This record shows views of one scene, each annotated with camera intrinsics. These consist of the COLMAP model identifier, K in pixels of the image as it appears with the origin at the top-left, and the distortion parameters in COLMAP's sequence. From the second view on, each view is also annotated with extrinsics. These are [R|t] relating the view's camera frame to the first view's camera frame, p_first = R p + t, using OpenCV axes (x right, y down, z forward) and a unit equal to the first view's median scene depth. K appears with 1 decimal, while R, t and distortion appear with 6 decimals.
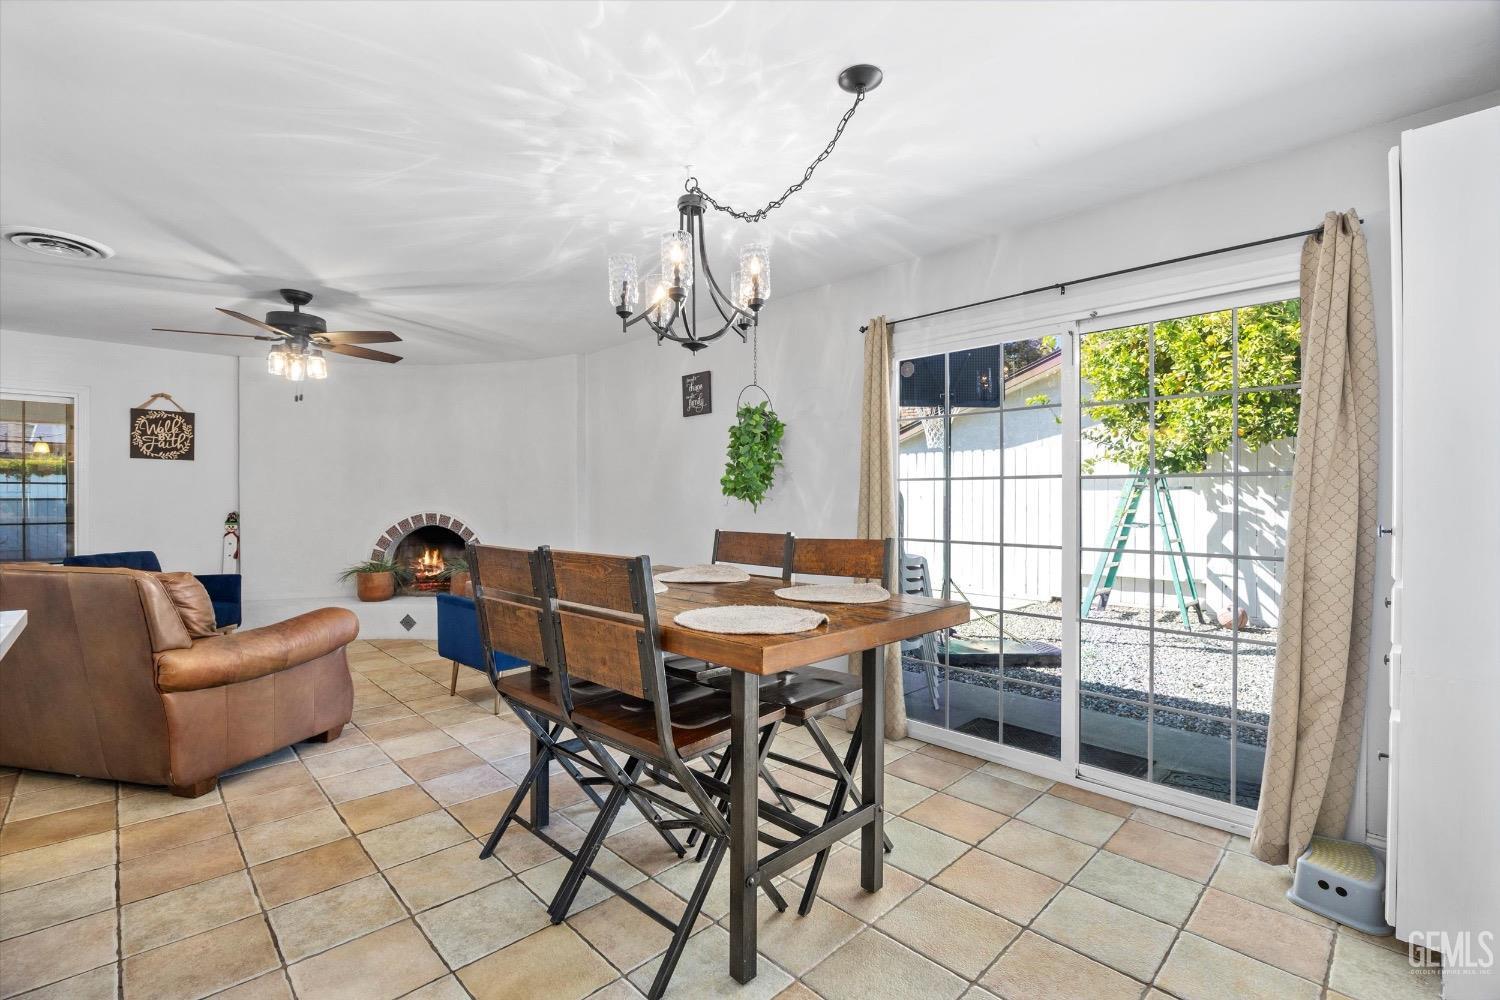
lens RADIAL K [[691.6, 0, 748.8], [0, 691.6, 502.6], [0, 0, 1]] dist [-0.001475, -0.000126]
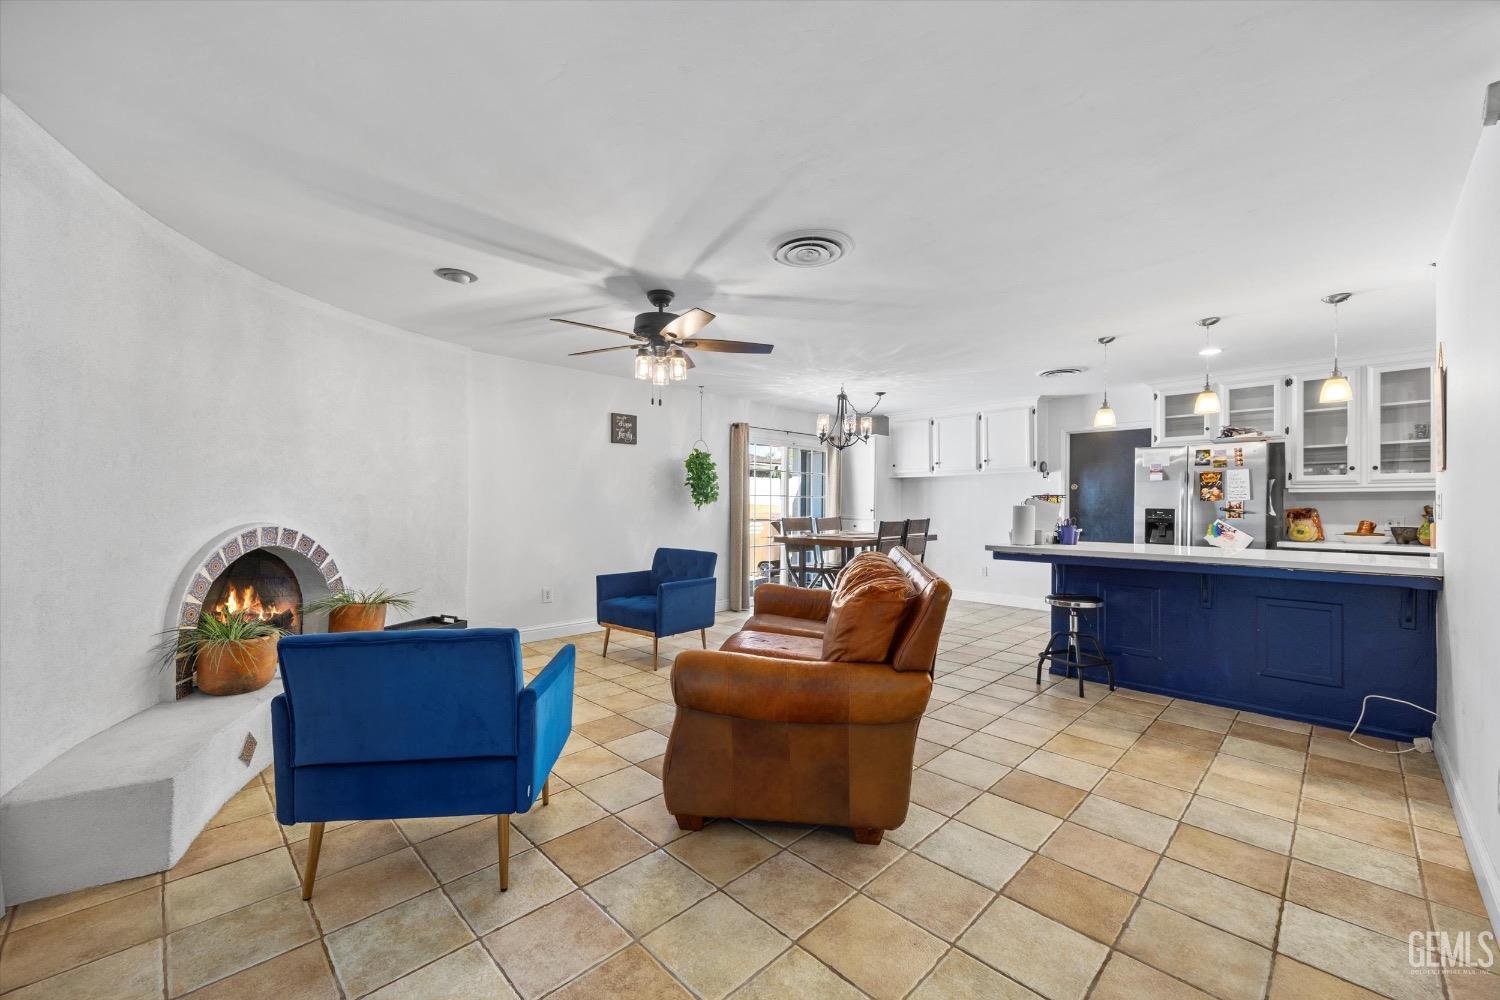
lens RADIAL K [[593.2, 0, 753.2], [0, 593.2, 501.1], [0, 0, 1]] dist [-0.000512, 0.000191]
pose [[0.007024, 0.005657, 0.999959, -1.153781], [-0.003119, 0.999979, -0.005635, -0.005057], [-0.999970, -0.003079, 0.007042, 0.665057]]
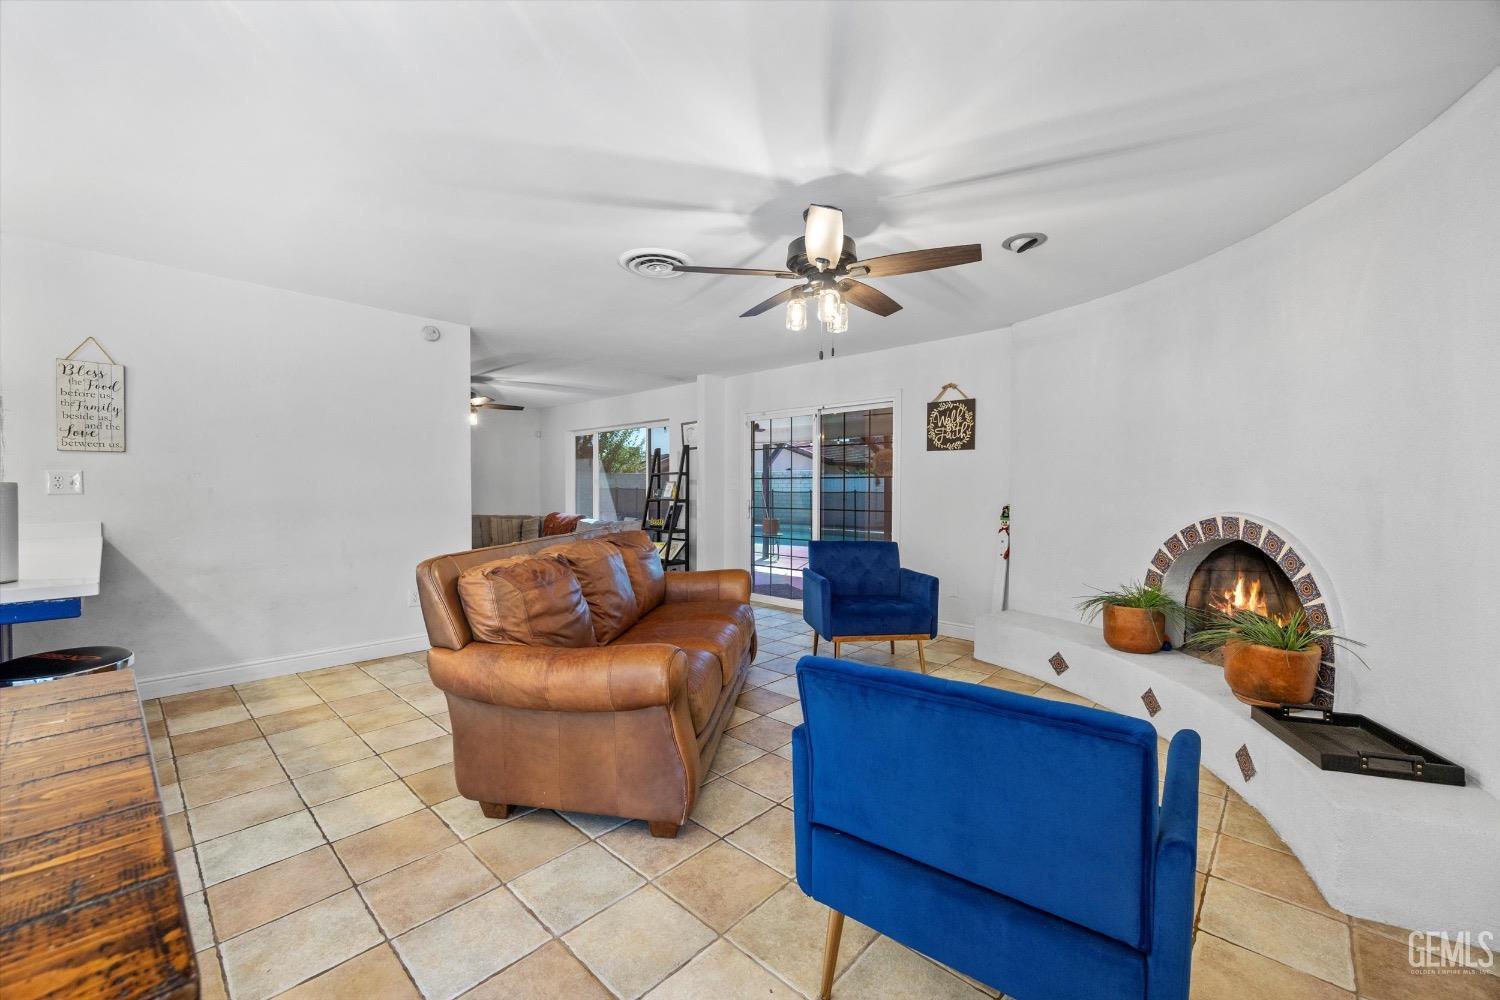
lens RADIAL K [[593.2, 0, 751.6], [0, 593.2, 498.3], [0, 0, 1]] dist [-0.000512, 0.000191]
pose [[0.037708, 0.011252, -0.999225, -0.009037], [-0.008687, 0.999903, 0.010932, -0.000597], [0.999251, 0.008268, 0.037802, 0.696125]]
